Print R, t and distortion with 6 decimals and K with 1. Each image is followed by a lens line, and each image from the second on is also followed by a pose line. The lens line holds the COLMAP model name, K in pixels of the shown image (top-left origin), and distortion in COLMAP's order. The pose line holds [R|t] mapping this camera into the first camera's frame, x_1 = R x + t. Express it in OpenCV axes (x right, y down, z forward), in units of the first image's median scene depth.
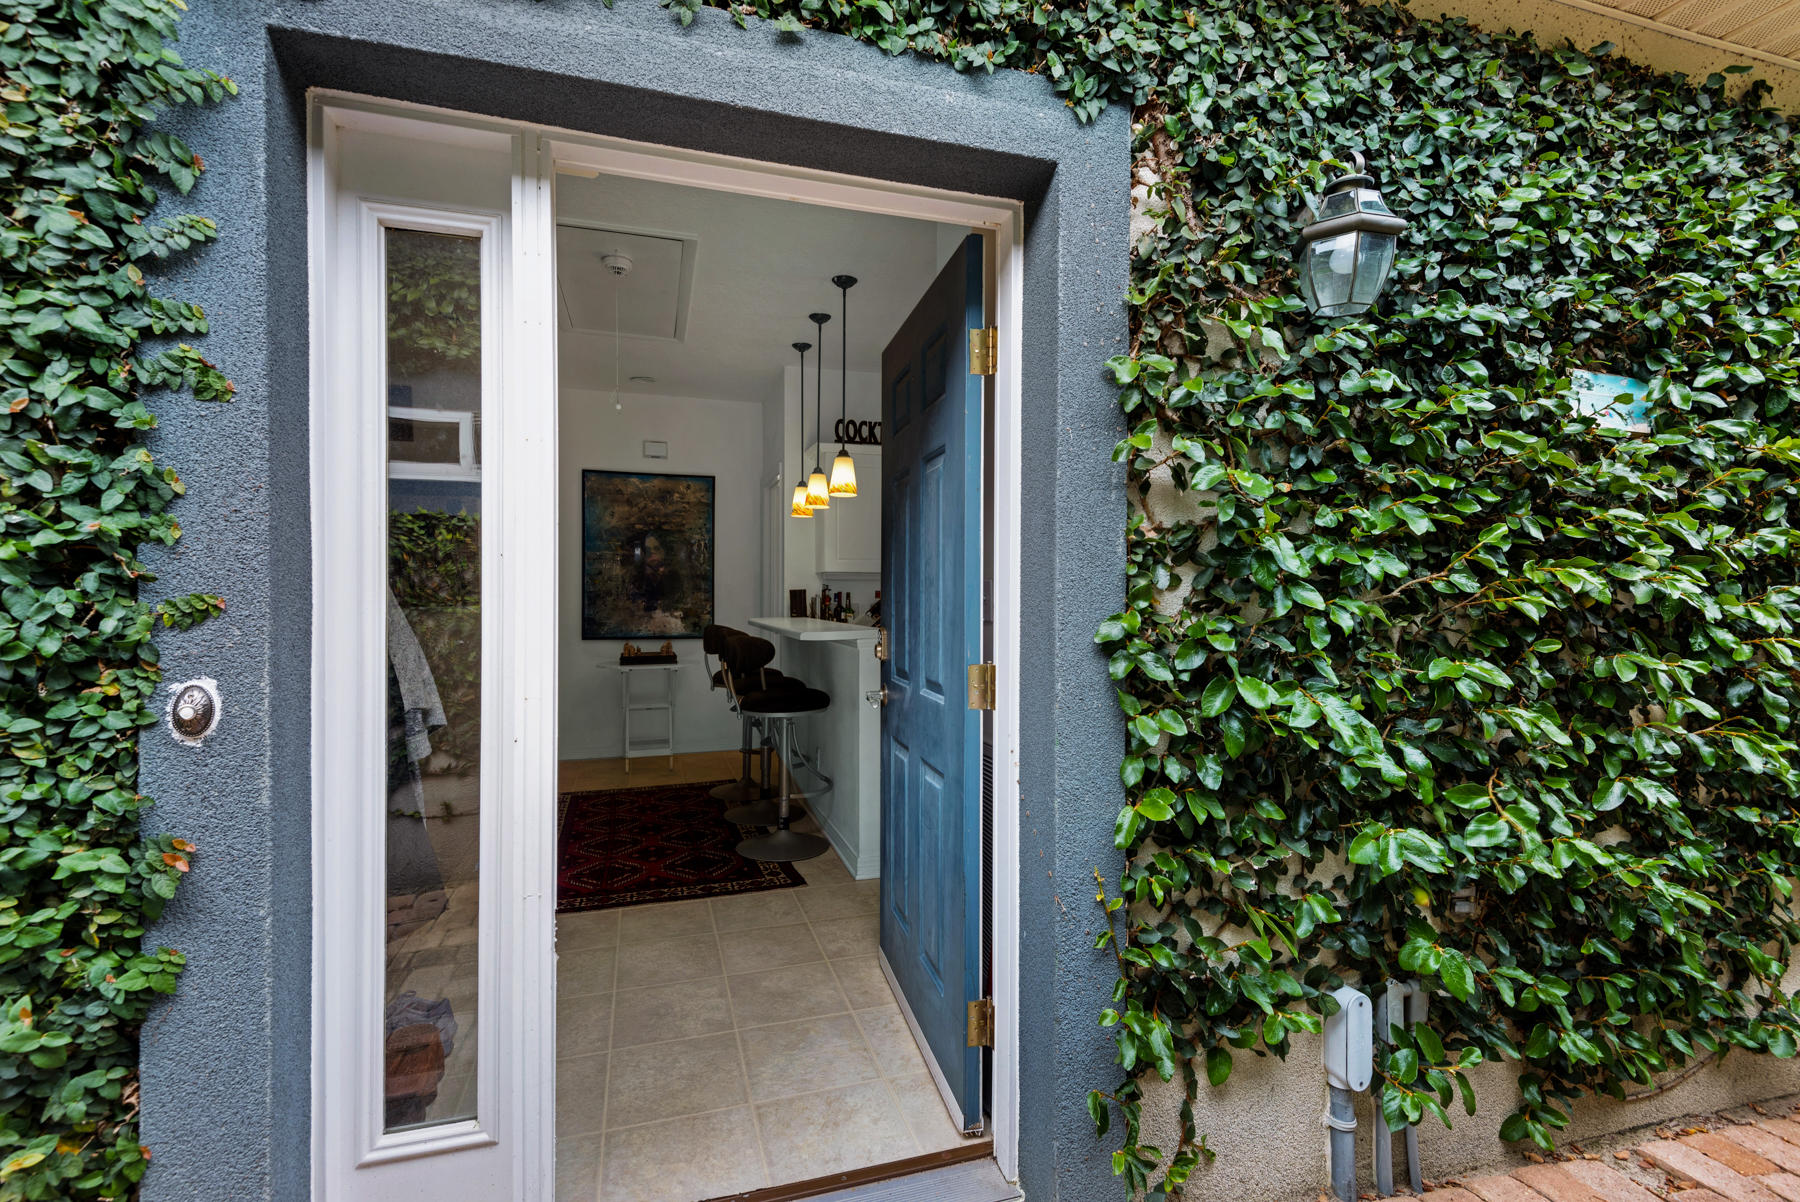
lens RADIAL K [[816.3, 0, 900.0], [0, 816.3, 601.0], [0, 0, 1]] dist [0.000218, -0.000003]
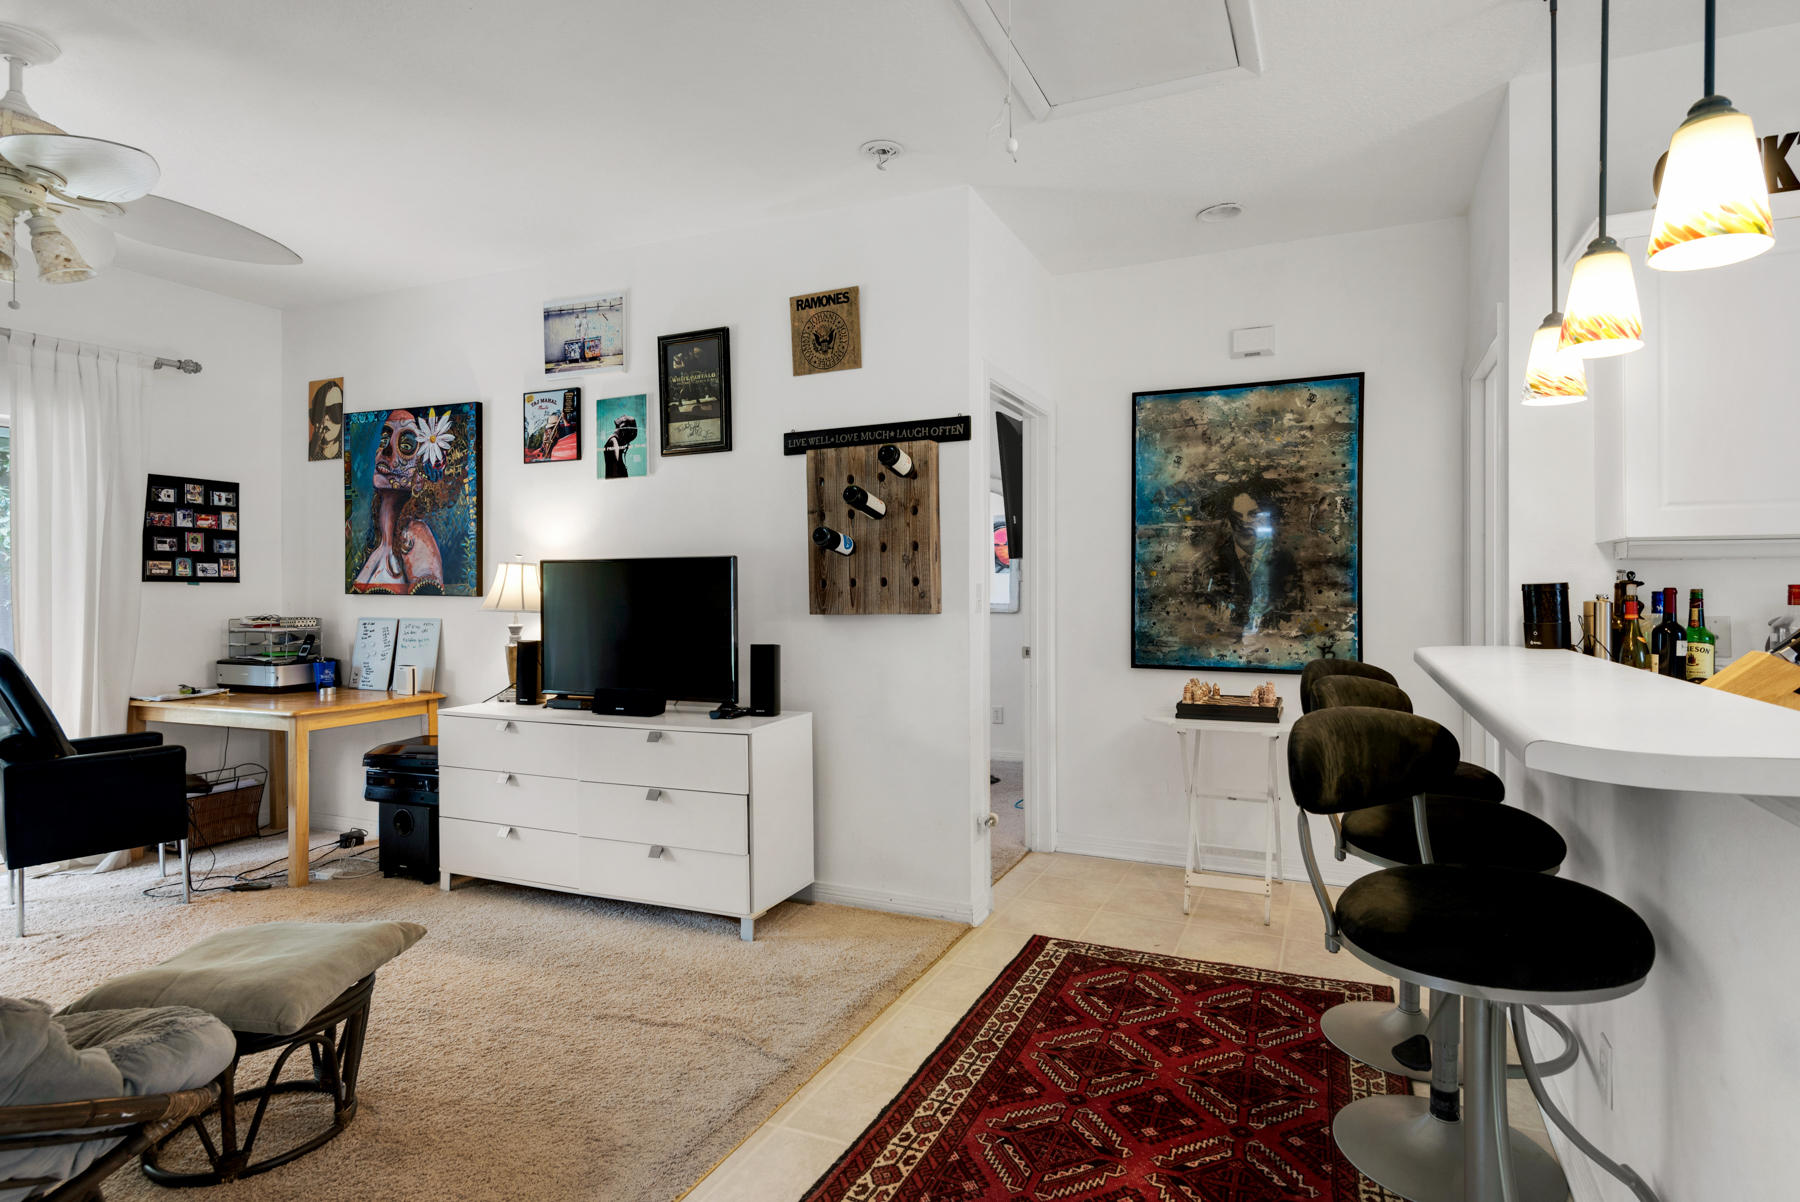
lens RADIAL K [[937.4, 0, 925.3], [0, 937.4, 593.6], [0, 0, 1]] dist [0.003398, -0.000551]
pose [[0.752844, -0.002327, -0.658195, -0.045153], [-0.001048, 0.999988, -0.004734, -0.006067], [0.658198, 0.004254, 0.752833, 0.410663]]
